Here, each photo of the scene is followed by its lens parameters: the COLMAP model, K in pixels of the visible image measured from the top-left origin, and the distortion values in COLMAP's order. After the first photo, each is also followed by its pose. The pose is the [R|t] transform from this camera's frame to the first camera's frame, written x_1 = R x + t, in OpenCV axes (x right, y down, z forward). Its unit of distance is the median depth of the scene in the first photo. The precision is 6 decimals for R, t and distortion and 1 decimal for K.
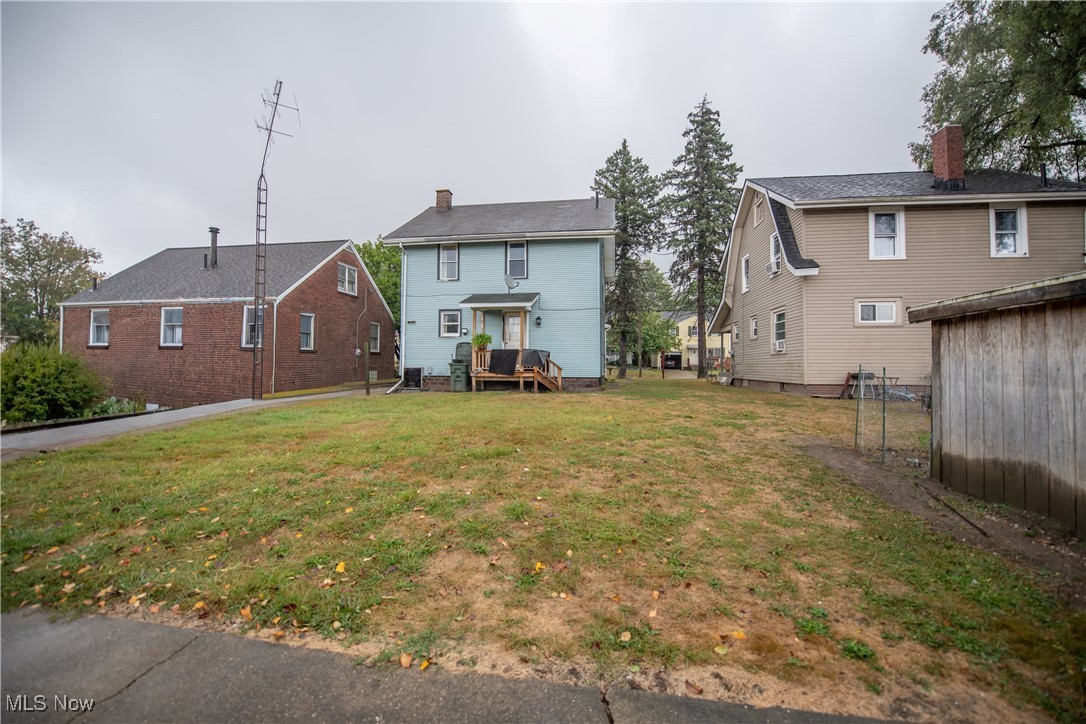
lens RADIAL K [[433.6, 0, 547.3], [0, 433.6, 346.9], [0, 0, 1]] dist [-0.018478, -0.000447]
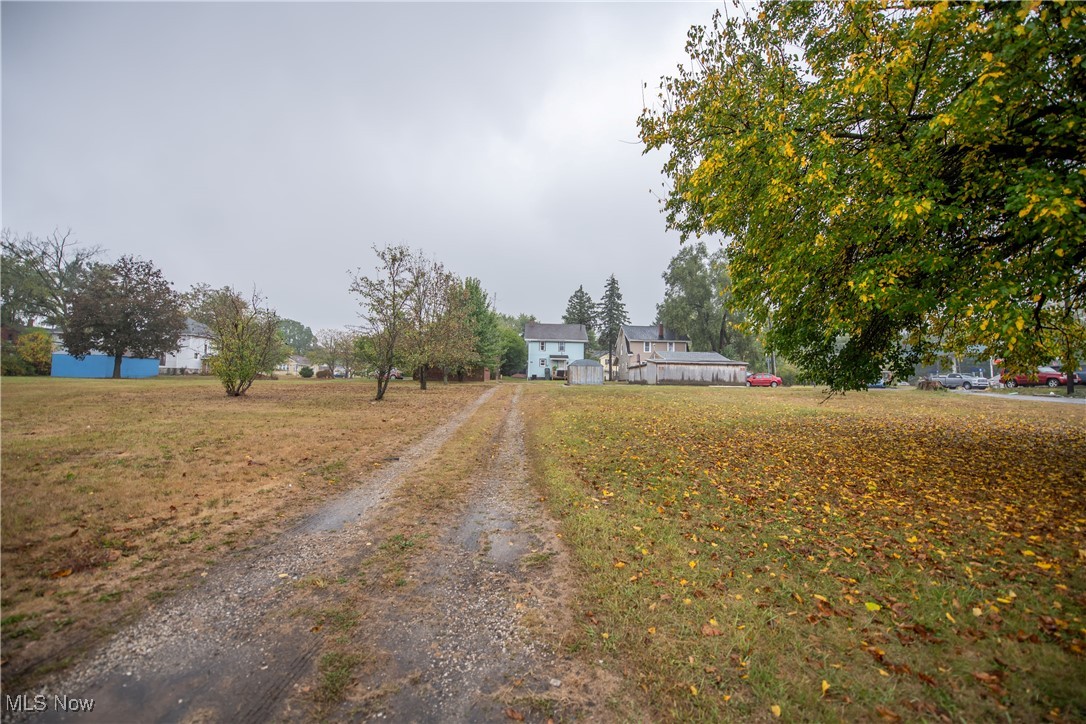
lens RADIAL K [[433.6, 0, 547.3], [0, 433.6, 346.9], [0, 0, 1]] dist [-0.018478, -0.000447]
pose [[0.982236, 0.029640, 0.185292, -0.841679], [-0.020696, 0.998534, -0.050022, -0.005037], [-0.186503, 0.045298, 0.981410, -2.508460]]
